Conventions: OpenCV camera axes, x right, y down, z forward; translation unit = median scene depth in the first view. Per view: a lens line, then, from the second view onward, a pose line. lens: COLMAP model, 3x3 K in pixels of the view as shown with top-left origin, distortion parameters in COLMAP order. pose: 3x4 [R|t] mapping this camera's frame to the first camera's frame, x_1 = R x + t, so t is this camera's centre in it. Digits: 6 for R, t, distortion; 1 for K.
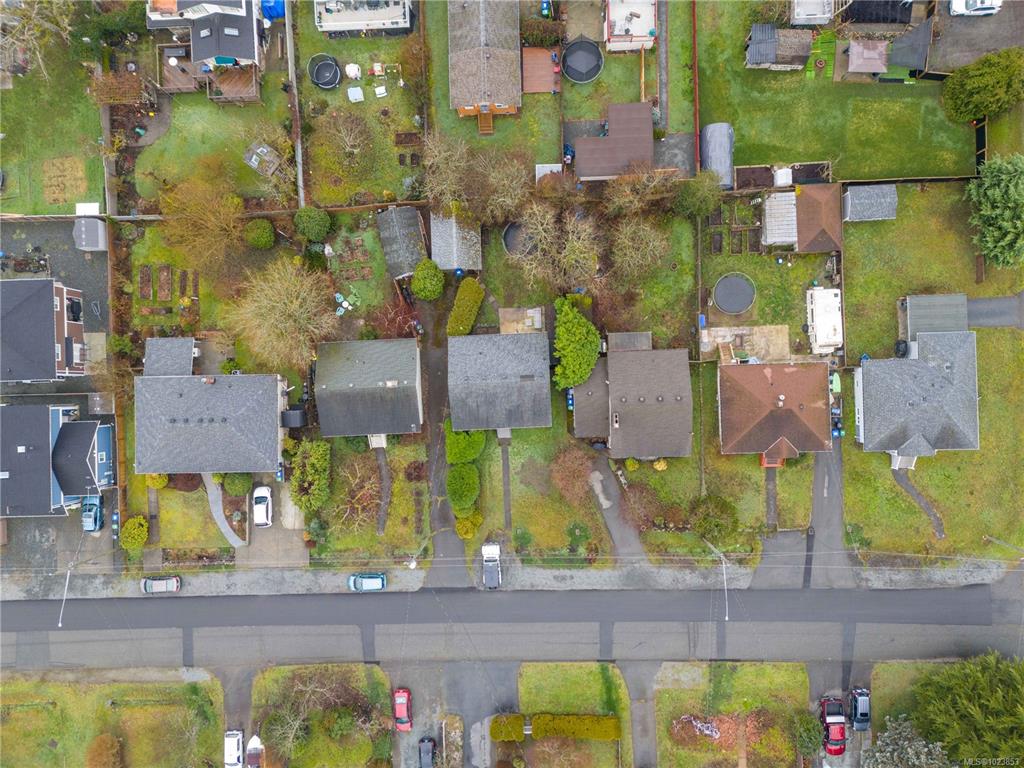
lens RADIAL K [[749.5, 0, 513.3], [0, 749.5, 380.8], [0, 0, 1]] dist [0.065157, -0.060457]
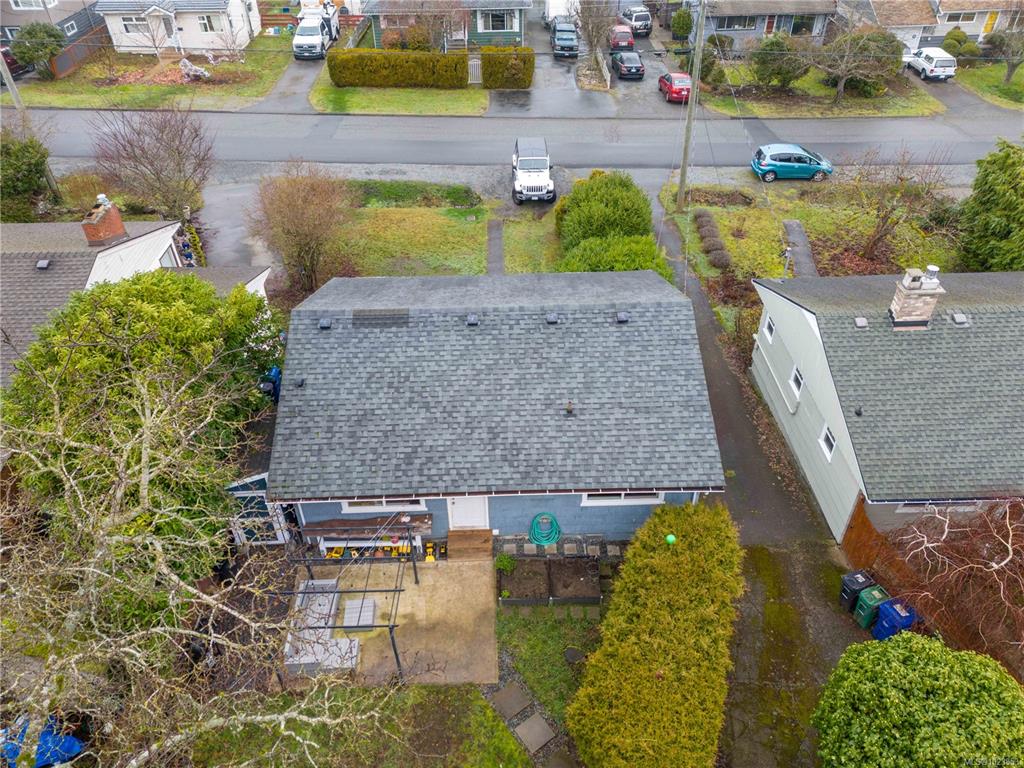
lens RADIAL K [[749.5, 0, 513.3], [0, 749.5, 380.8], [0, 0, 1]] dist [0.065157, -0.060457]
pose [[-0.998305, 0.030488, 0.049578, -0.036836], [0.019873, -0.622076, 0.782705, -0.207928], [0.054704, 0.782363, 0.620415, 0.825698]]
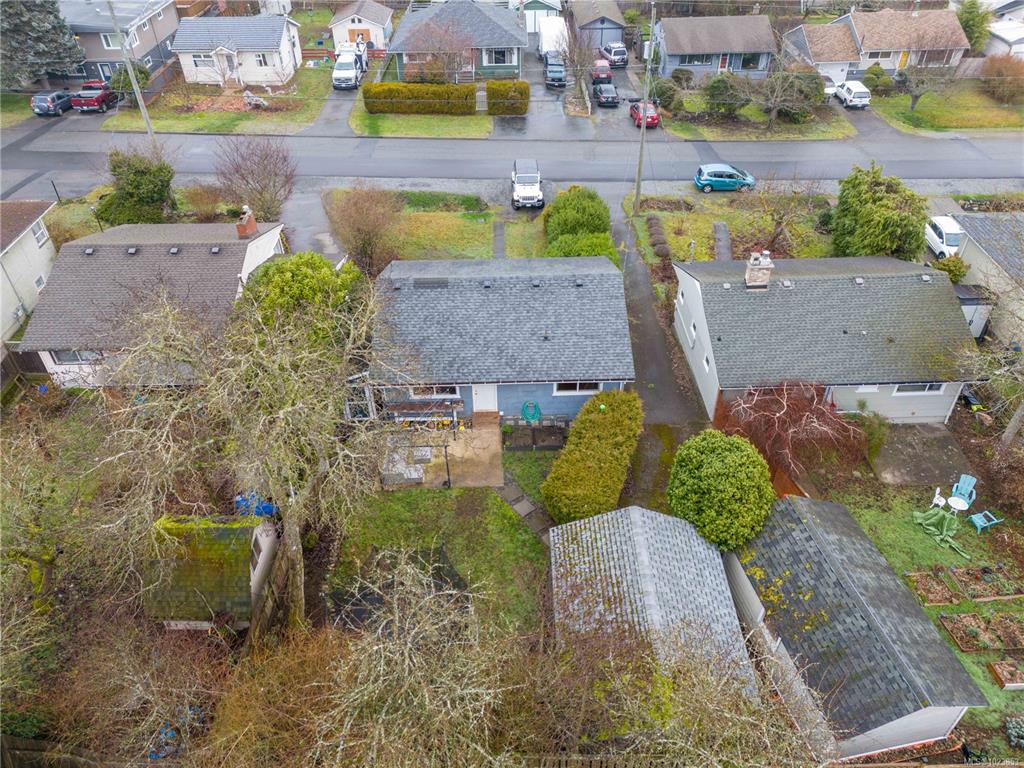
lens RADIAL K [[749.5, 0, 513.3], [0, 749.5, 380.8], [0, 0, 1]] dist [0.065157, -0.060457]
pose [[-0.998408, 0.029466, 0.048099, -0.043504], [0.019317, -0.622544, 0.782346, -0.347969], [0.052996, 0.782030, 0.620984, 0.754560]]
